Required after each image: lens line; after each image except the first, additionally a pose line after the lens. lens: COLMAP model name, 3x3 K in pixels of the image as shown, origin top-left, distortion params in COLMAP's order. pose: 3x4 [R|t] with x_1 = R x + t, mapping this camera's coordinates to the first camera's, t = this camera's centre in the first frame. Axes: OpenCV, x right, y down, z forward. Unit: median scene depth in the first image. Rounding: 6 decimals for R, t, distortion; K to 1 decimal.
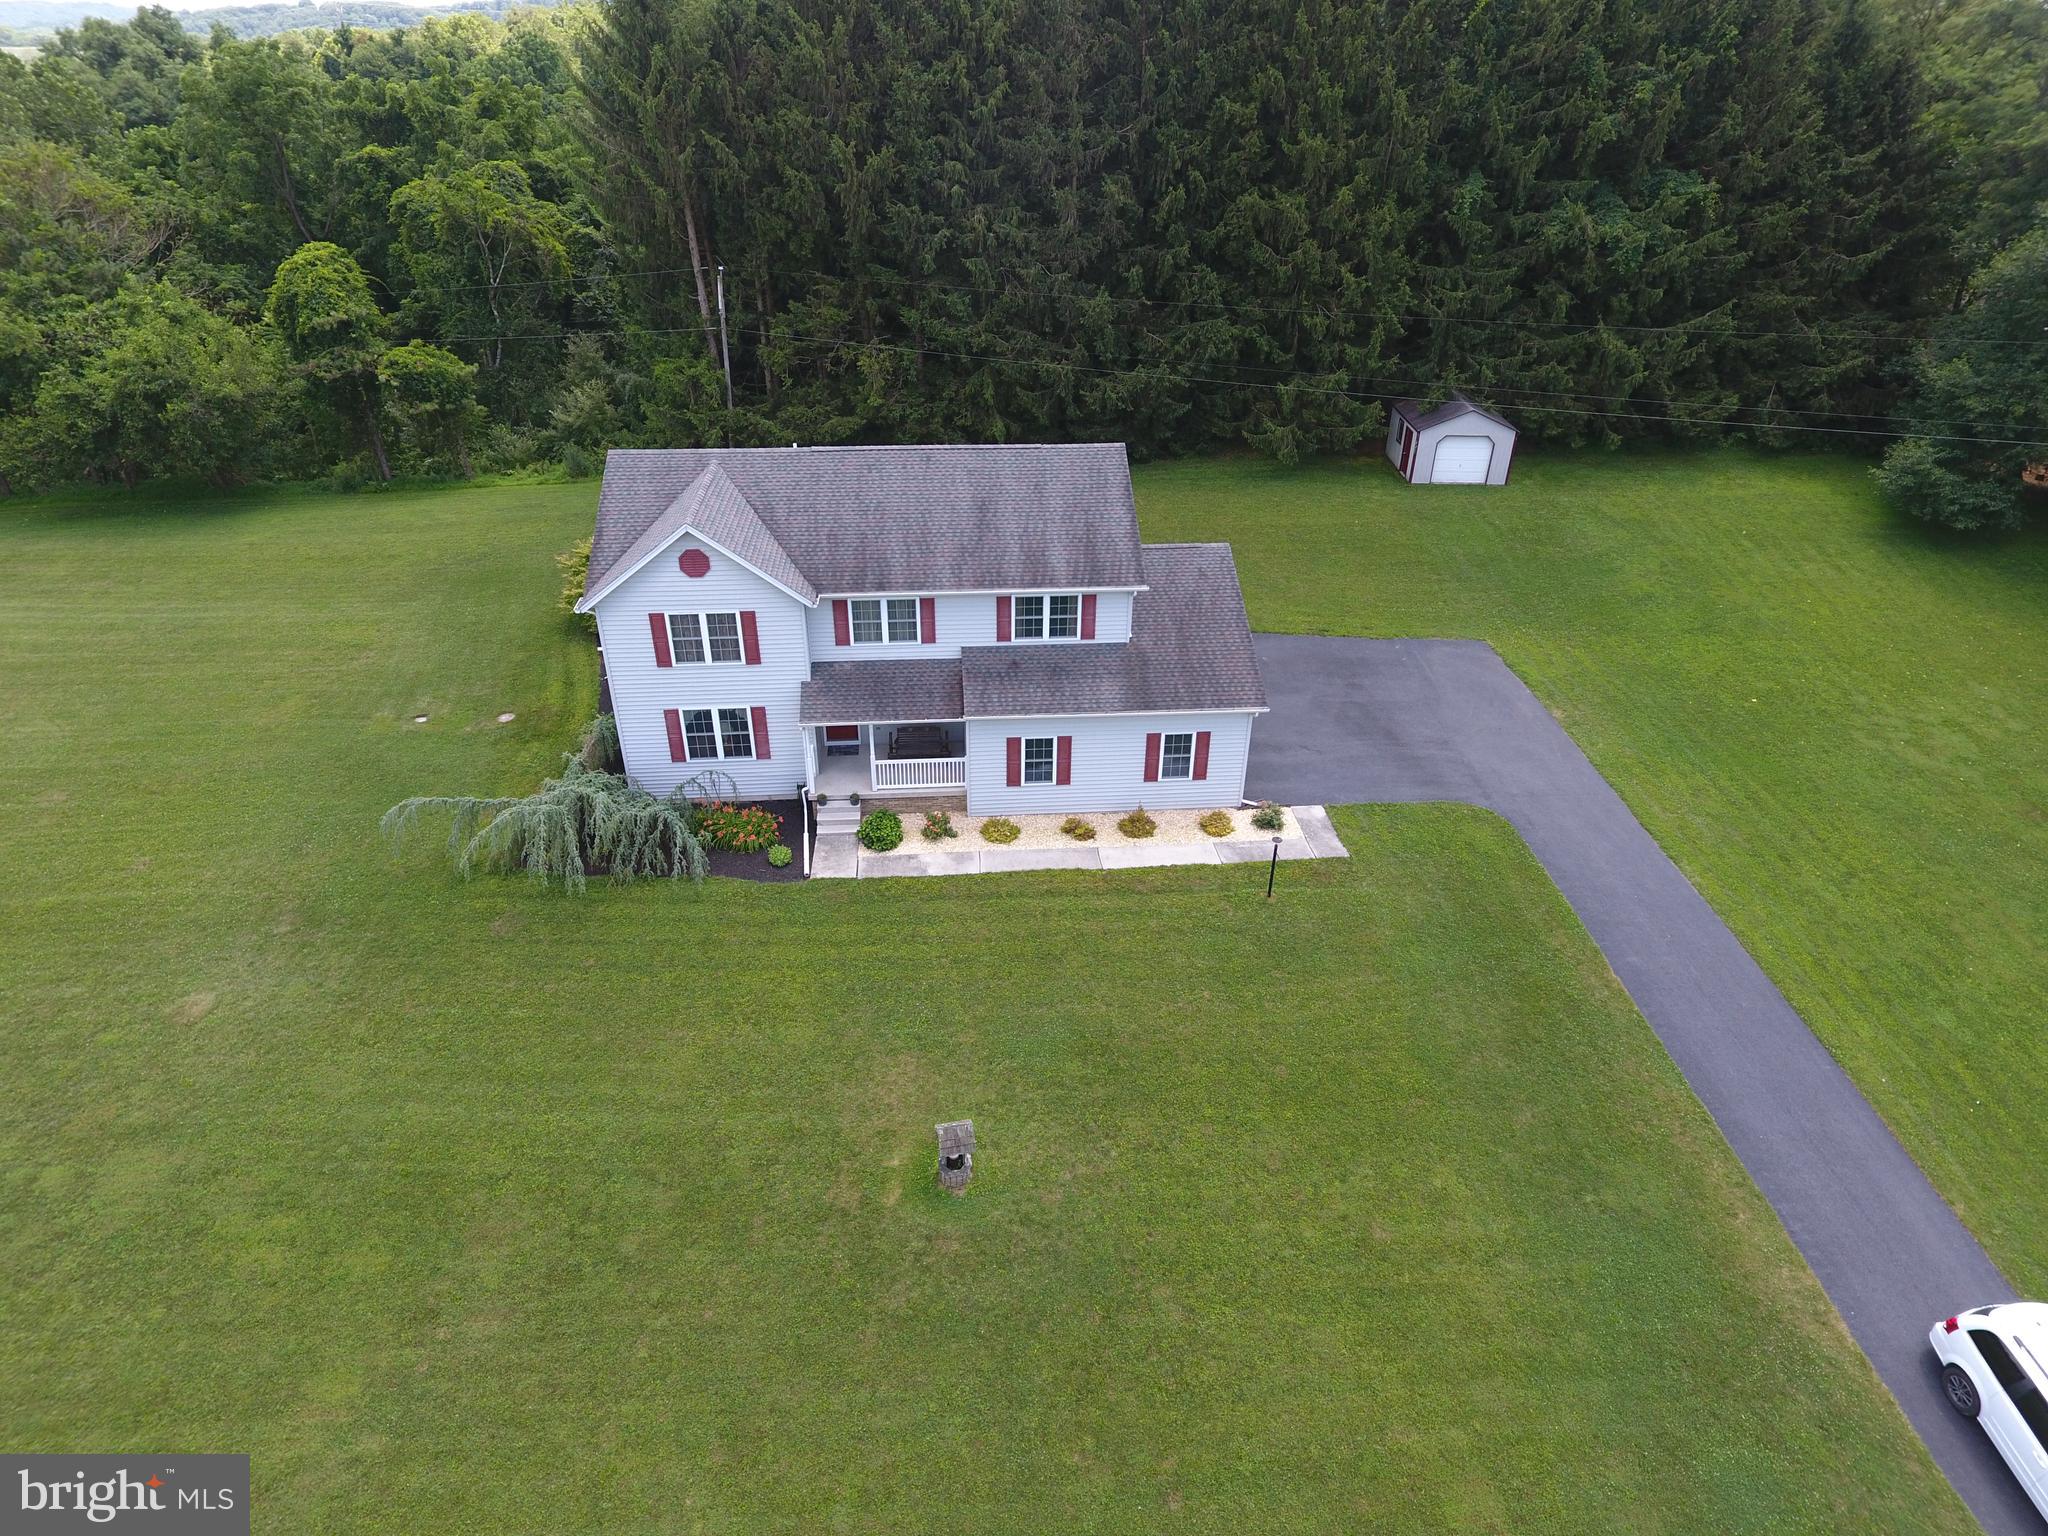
lens RADIAL K [[1199.6, 0, 1036.8], [0, 1199.6, 741.3], [0, 0, 1]] dist [-0.005563, -0.000071]
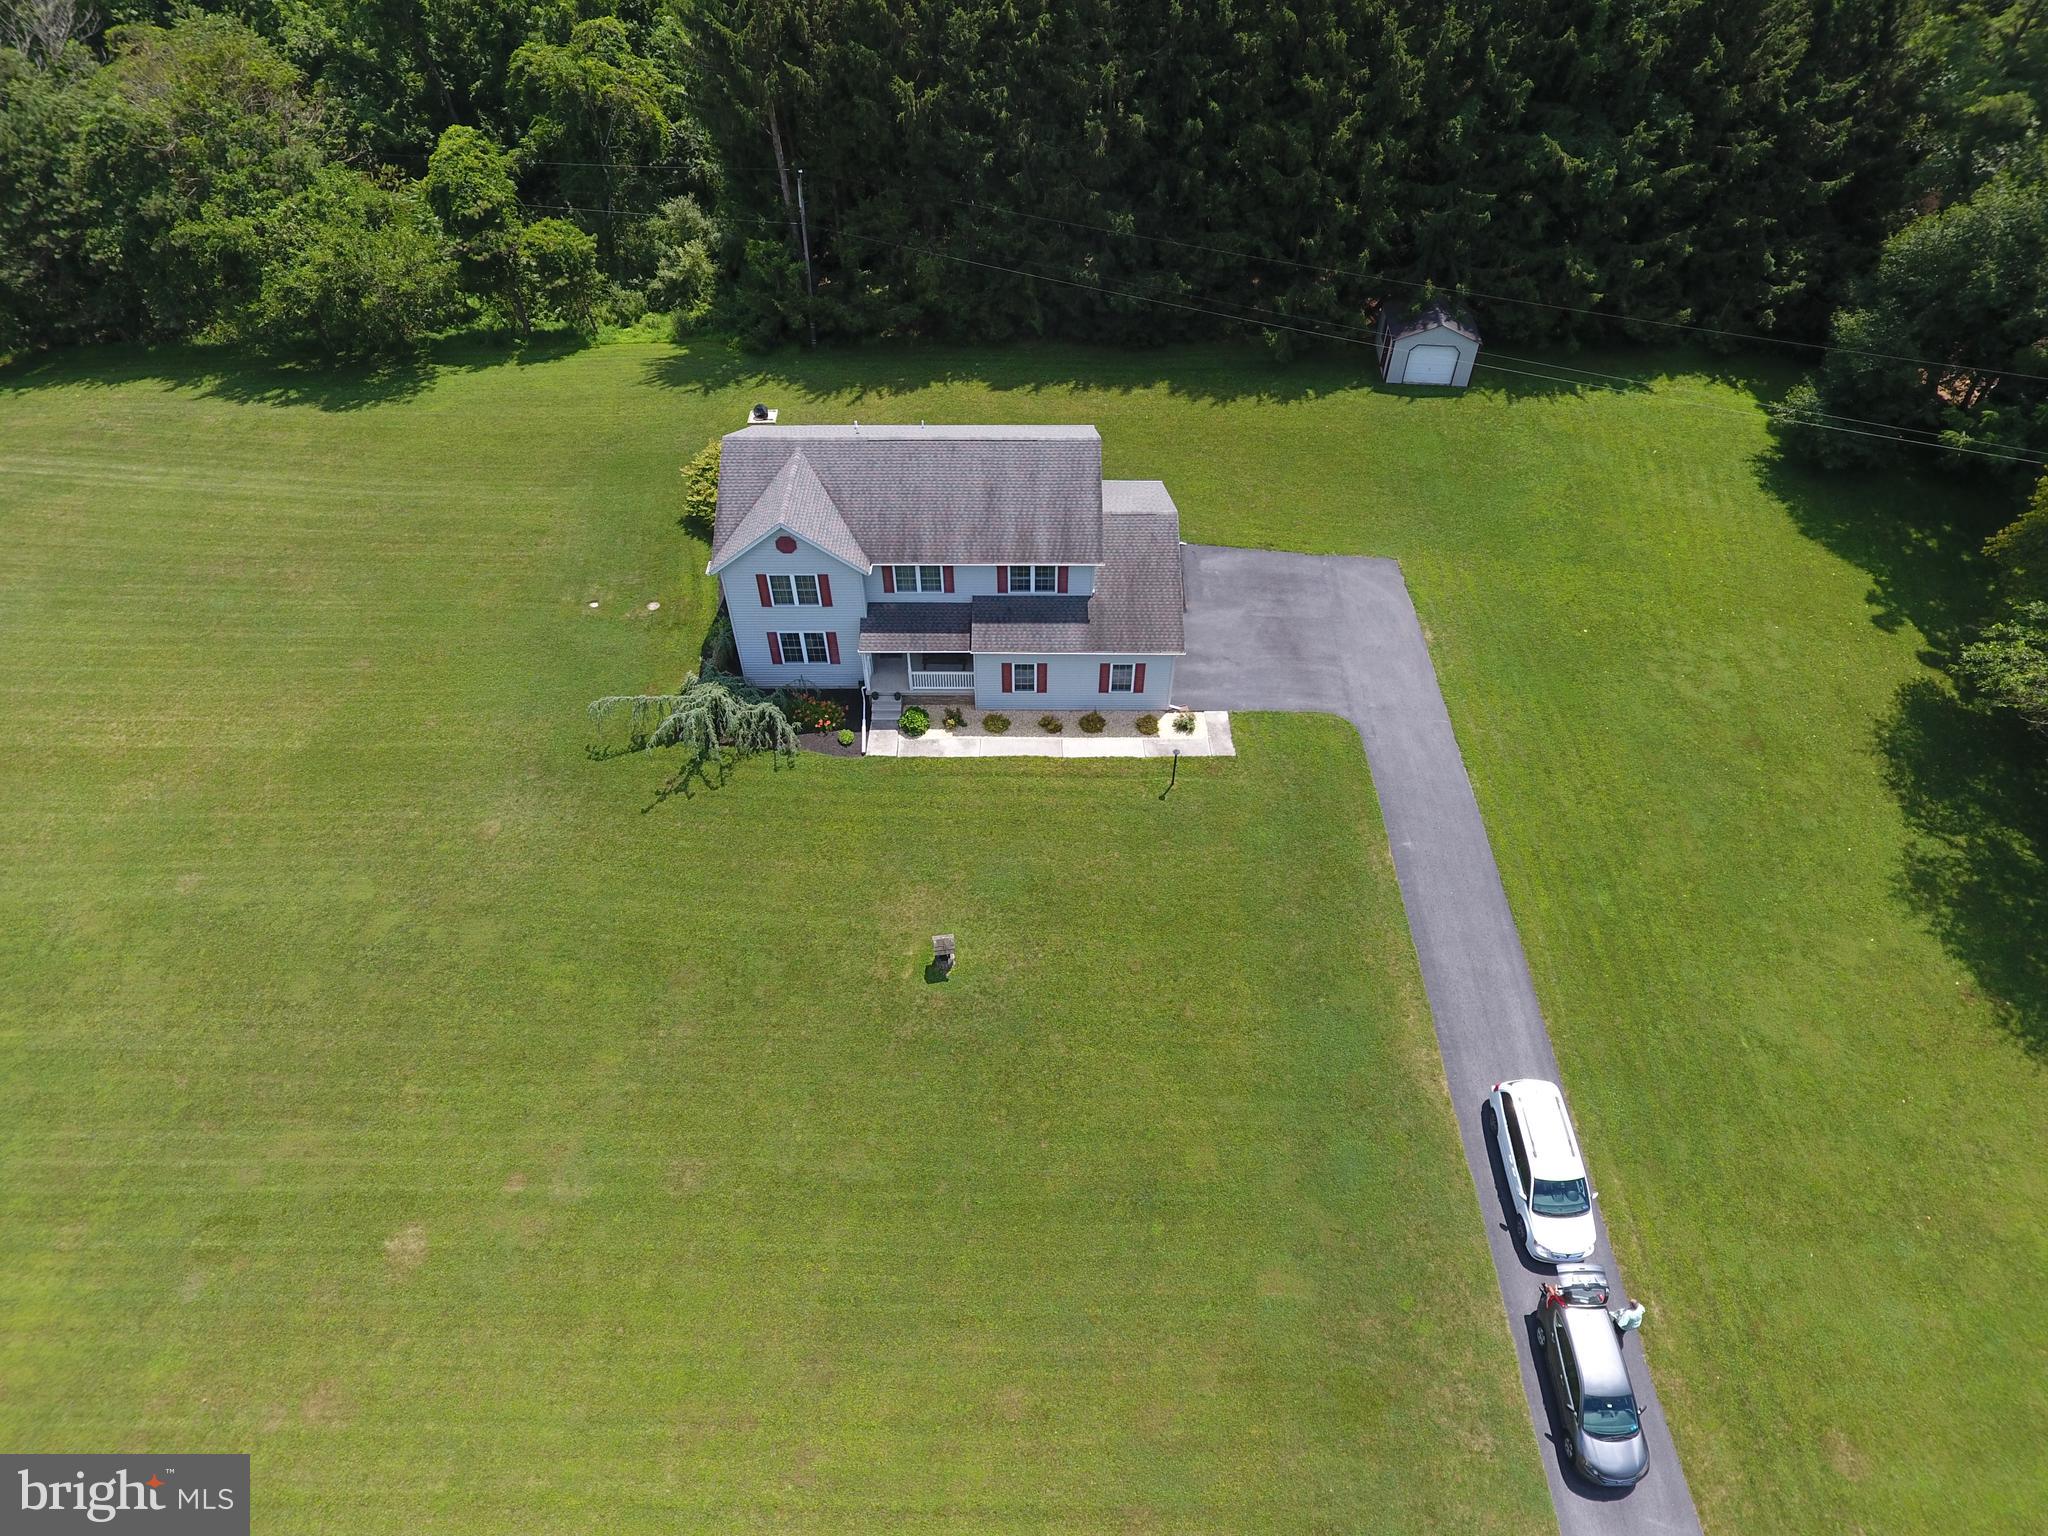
lens RADIAL K [[1199.6, 0, 1036.8], [0, 1199.6, 741.3], [0, 0, 1]] dist [-0.005563, -0.000071]
pose [[0.996570, 0.053026, -0.063527, 0.111575], [-0.034985, 0.965709, 0.257258, -0.279517], [0.074990, -0.254153, 0.964252, -0.401119]]
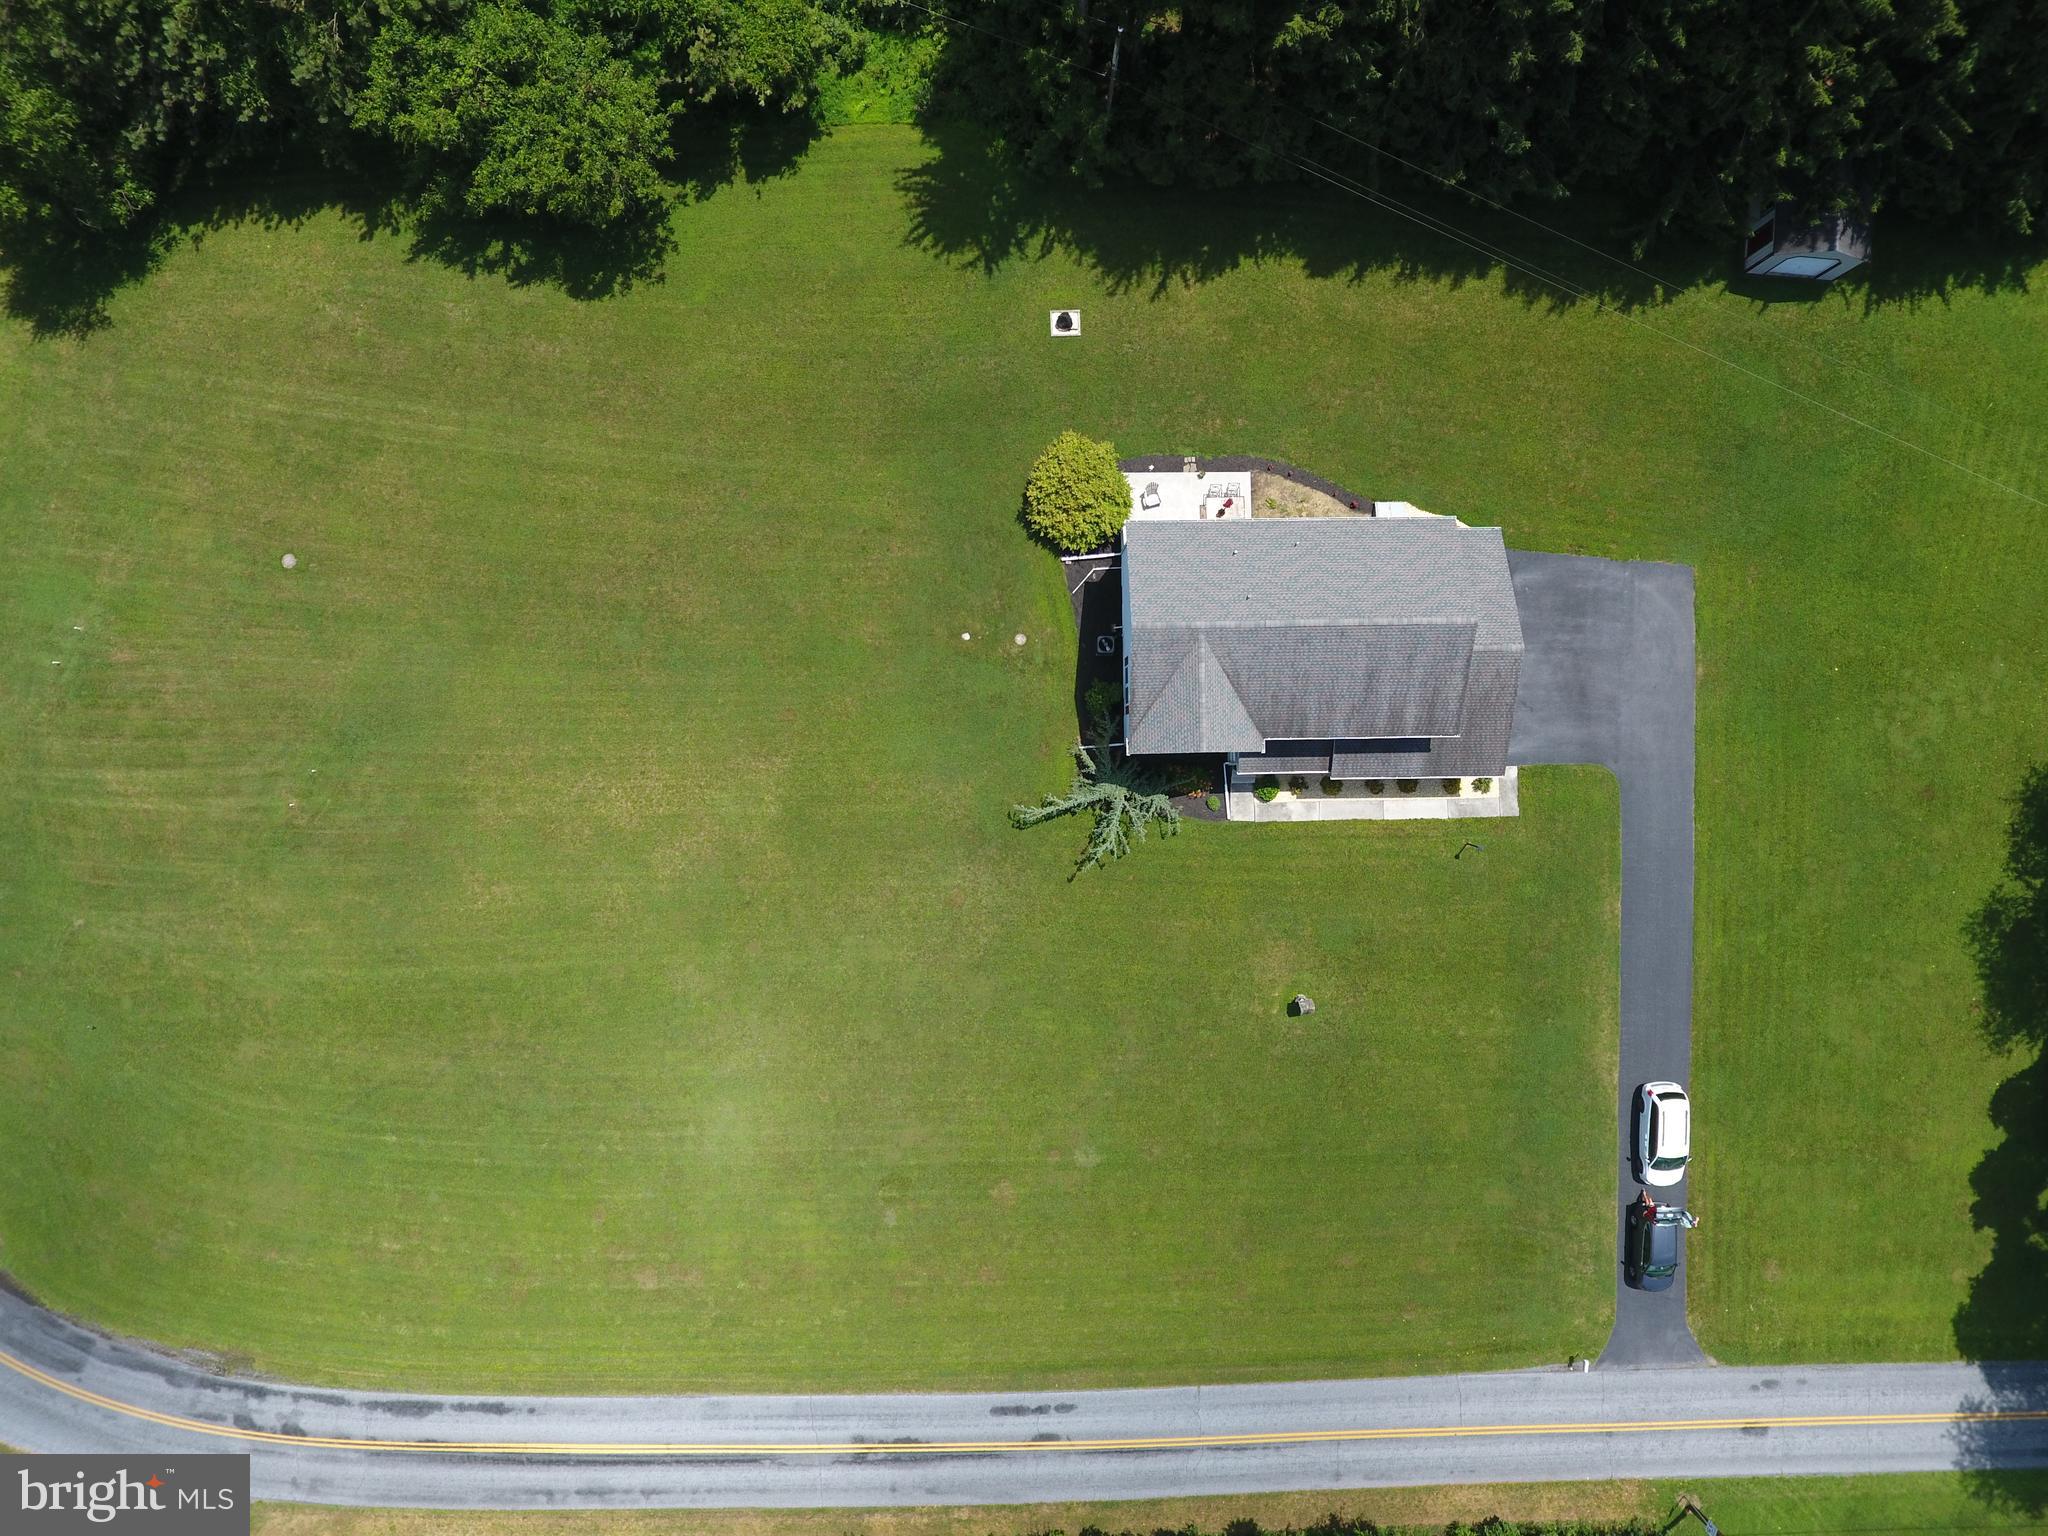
lens RADIAL K [[1199.6, 0, 1036.8], [0, 1199.6, 741.3], [0, 0, 1]] dist [-0.005563, -0.000071]
pose [[0.997392, 0.072100, 0.003309, -0.483566], [-0.040296, 0.518223, 0.854296, -1.481015], [0.059880, -0.852201, 0.519776, 0.094620]]
